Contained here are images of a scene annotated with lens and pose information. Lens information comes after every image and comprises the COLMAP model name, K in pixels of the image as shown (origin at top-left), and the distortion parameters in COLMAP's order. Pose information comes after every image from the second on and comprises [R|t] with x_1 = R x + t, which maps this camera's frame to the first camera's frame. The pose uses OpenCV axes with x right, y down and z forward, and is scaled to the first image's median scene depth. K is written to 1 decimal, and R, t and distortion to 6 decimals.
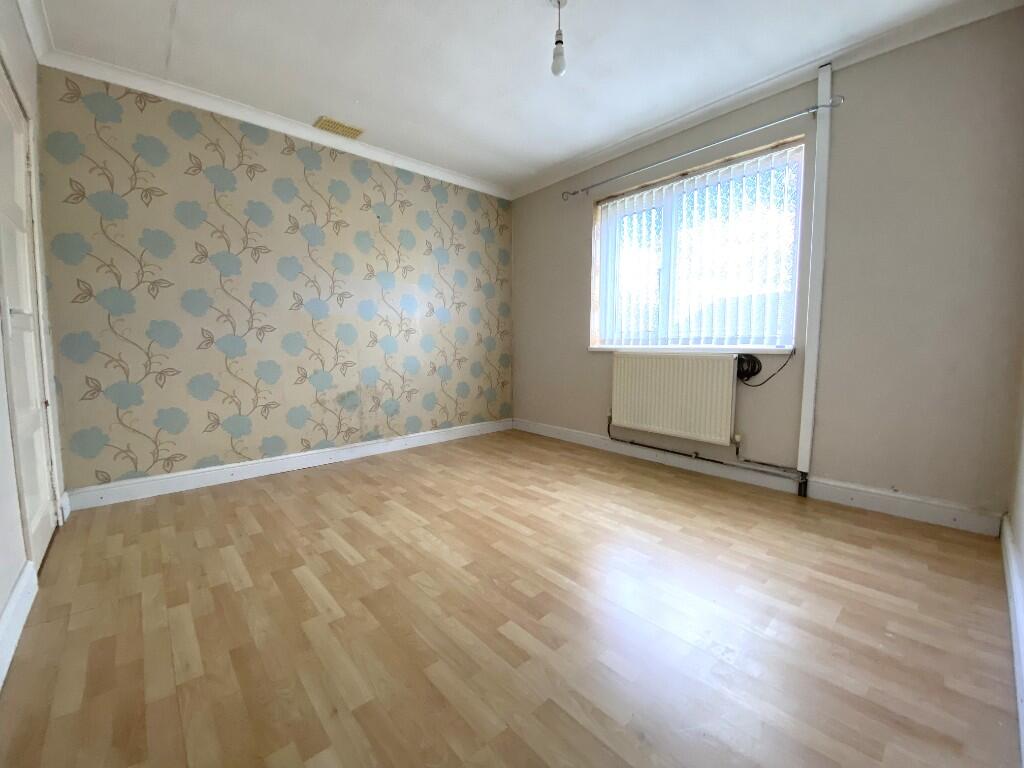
lens RADIAL K [[416.1, 0, 509.2], [0, 416.1, 384.2], [0, 0, 1]] dist [0.037831, -0.028338]
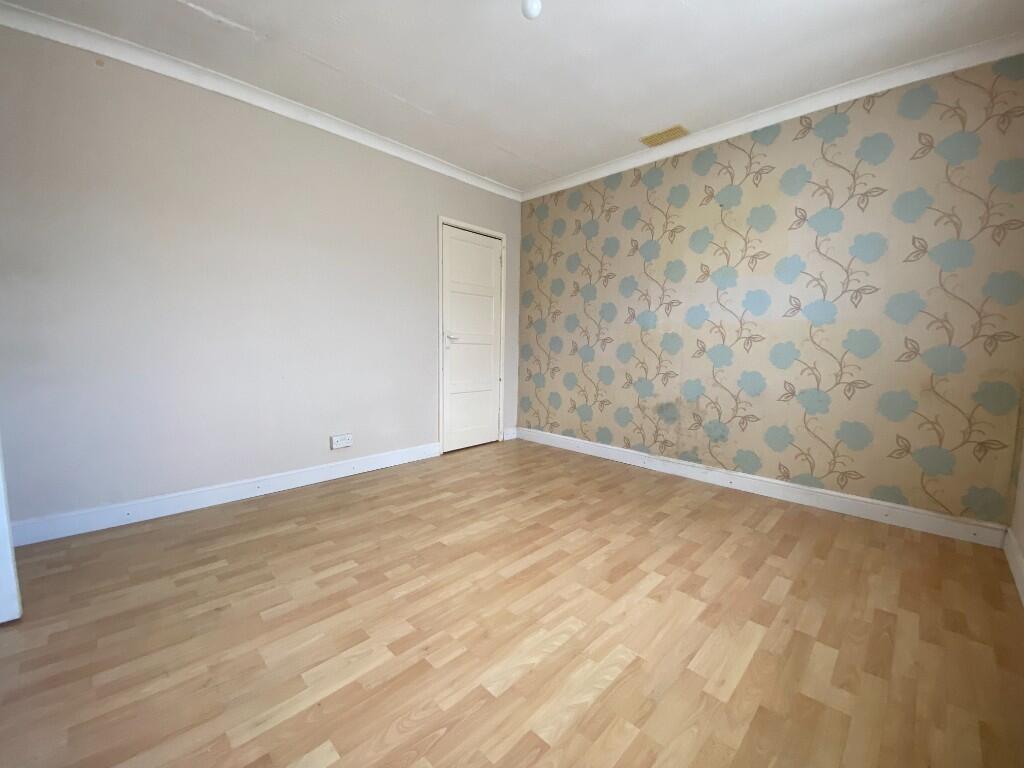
lens RADIAL K [[416.1, 0, 509.2], [0, 416.1, 384.2], [0, 0, 1]] dist [0.037831, -0.028338]
pose [[0.055265, 0.101519, -0.993297, 0.606698], [-0.104463, 0.989946, 0.095364, -0.086346], [0.992992, 0.098493, 0.065314, 0.620742]]
